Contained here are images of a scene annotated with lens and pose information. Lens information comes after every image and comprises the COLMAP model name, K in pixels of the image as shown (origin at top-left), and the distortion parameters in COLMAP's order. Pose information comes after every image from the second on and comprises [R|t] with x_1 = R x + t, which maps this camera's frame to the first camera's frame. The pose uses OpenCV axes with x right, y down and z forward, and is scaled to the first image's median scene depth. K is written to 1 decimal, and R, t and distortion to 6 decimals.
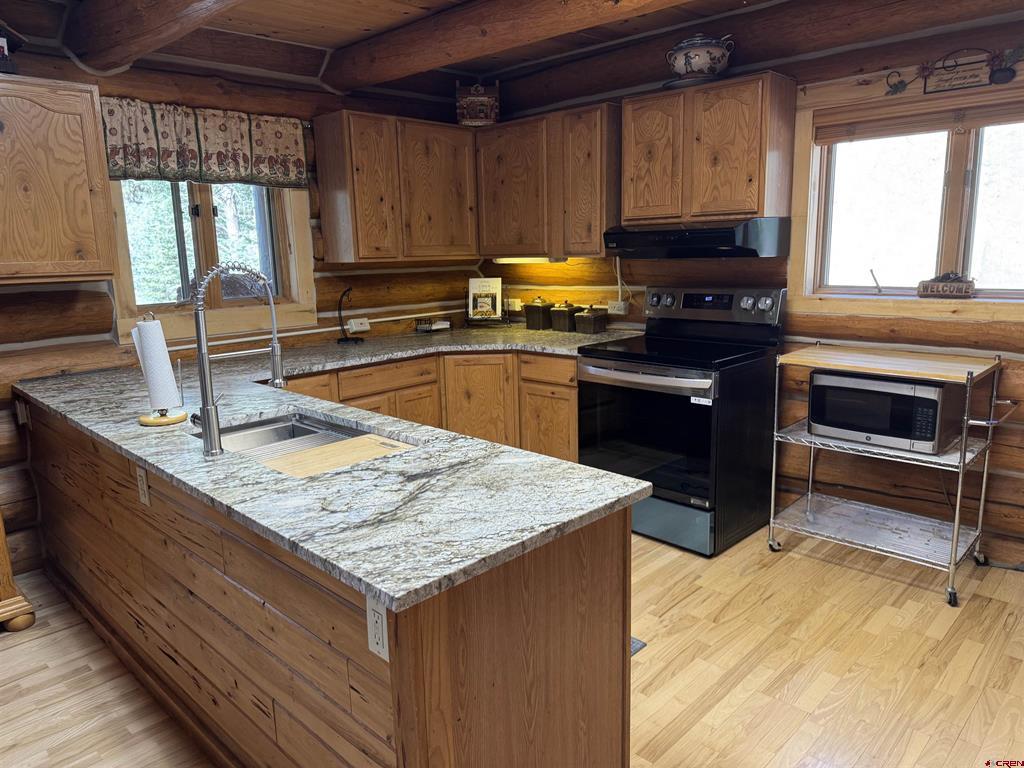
lens RADIAL K [[716.4, 0, 508.3], [0, 716.4, 386.3], [0, 0, 1]] dist [0.142670, -0.230276]
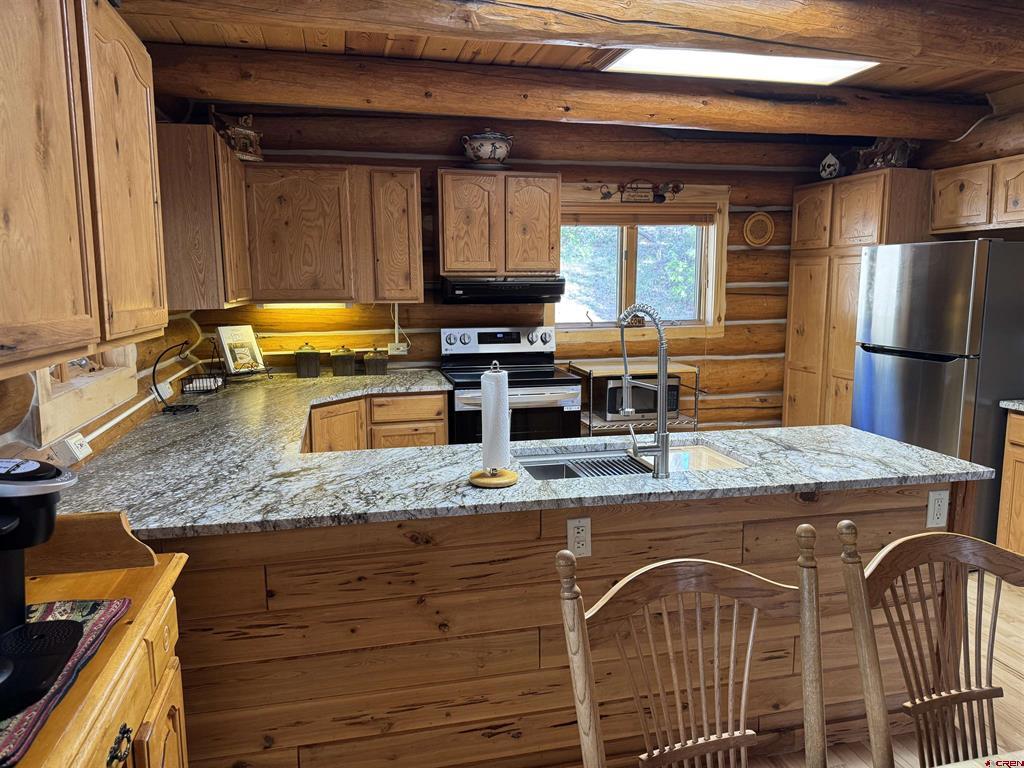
lens RADIAL K [[716.4, 0, 508.3], [0, 716.4, 386.3], [0, 0, 1]] dist [0.142670, -0.230276]
pose [[0.533066, -0.096843, 0.840513, -0.757591], [0.155208, 0.987762, 0.015374, -0.049549], [-0.831716, 0.122259, 0.541573, 0.311526]]
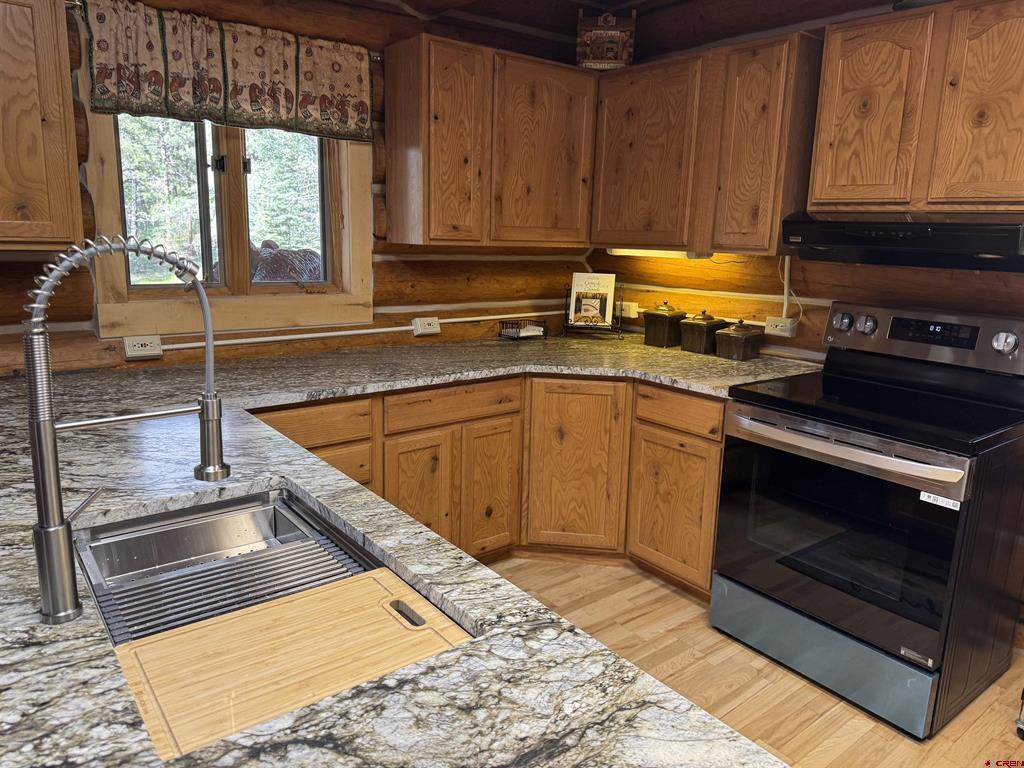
lens RADIAL K [[720.0, 0, 512.0], [0, 720.0, 384.0], [0, 0, 1]] dist [0.088062, -0.112615]
pose [[0.990078, 0.080110, -0.115449, -0.026012], [-0.078049, 0.996701, 0.022271, -0.053691], [0.116853, -0.013039, 0.993064, 0.280778]]
